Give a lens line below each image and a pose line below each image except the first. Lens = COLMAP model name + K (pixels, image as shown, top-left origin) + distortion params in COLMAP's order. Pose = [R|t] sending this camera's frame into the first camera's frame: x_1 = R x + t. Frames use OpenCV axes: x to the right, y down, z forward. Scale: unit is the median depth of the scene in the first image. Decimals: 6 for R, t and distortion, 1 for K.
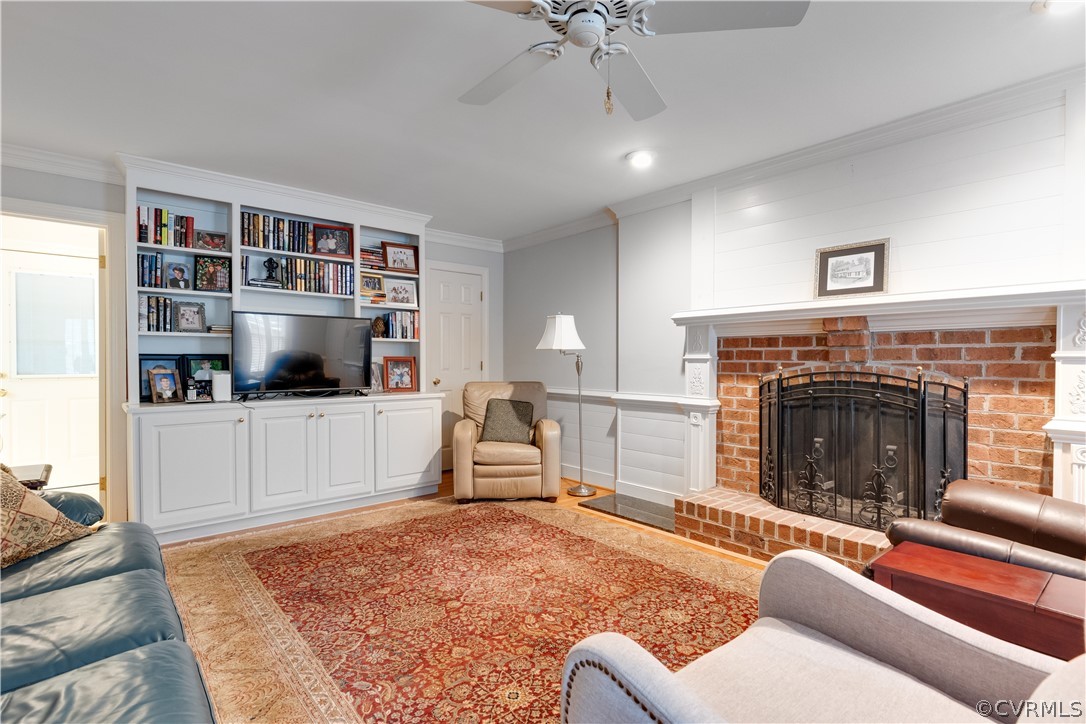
lens RADIAL K [[521.1, 0, 550.2], [0, 521.1, 367.3], [0, 0, 1]] dist [-0.000587, -0.000124]
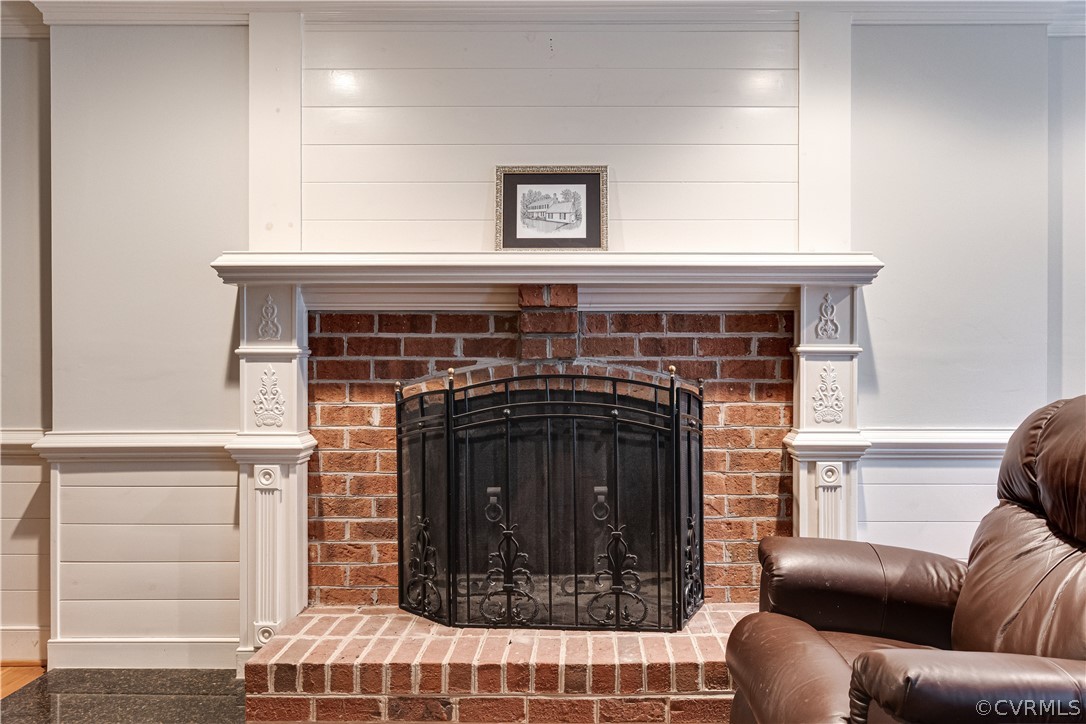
lens RADIAL K [[733.1, 0, 583.2], [0, 733.1, 358.3], [0, 0, 1]] dist [-0.002586, -0.001642]
pose [[0.658705, -0.006260, 0.752375, -0.047300], [0.011742, 0.999929, -0.001960, -0.008530], [-0.752309, 0.010125, 0.658732, 0.394750]]
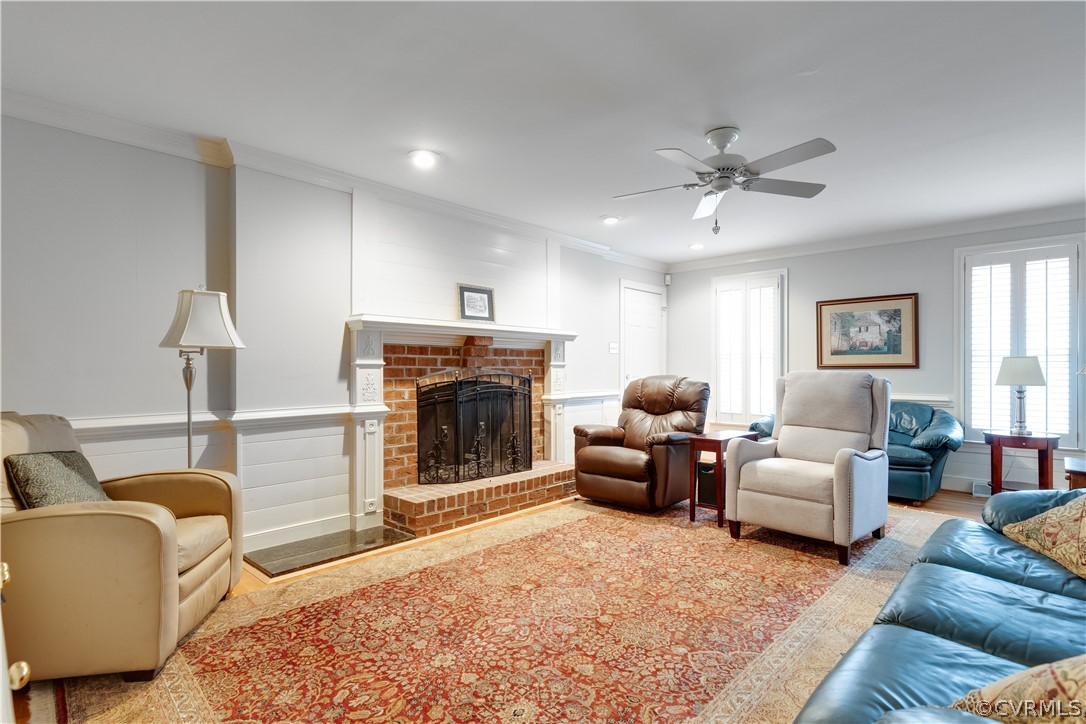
lens RADIAL K [[541.5, 0, 544.5], [0, 541.5, 368.5], [0, 0, 1]] dist [0.000406, -0.000018]
pose [[-0.095908, -0.002684, 0.995387, -0.905470], [0.012916, 0.999909, 0.003940, -0.010303], [-0.995306, 0.013235, -0.095865, 0.931399]]
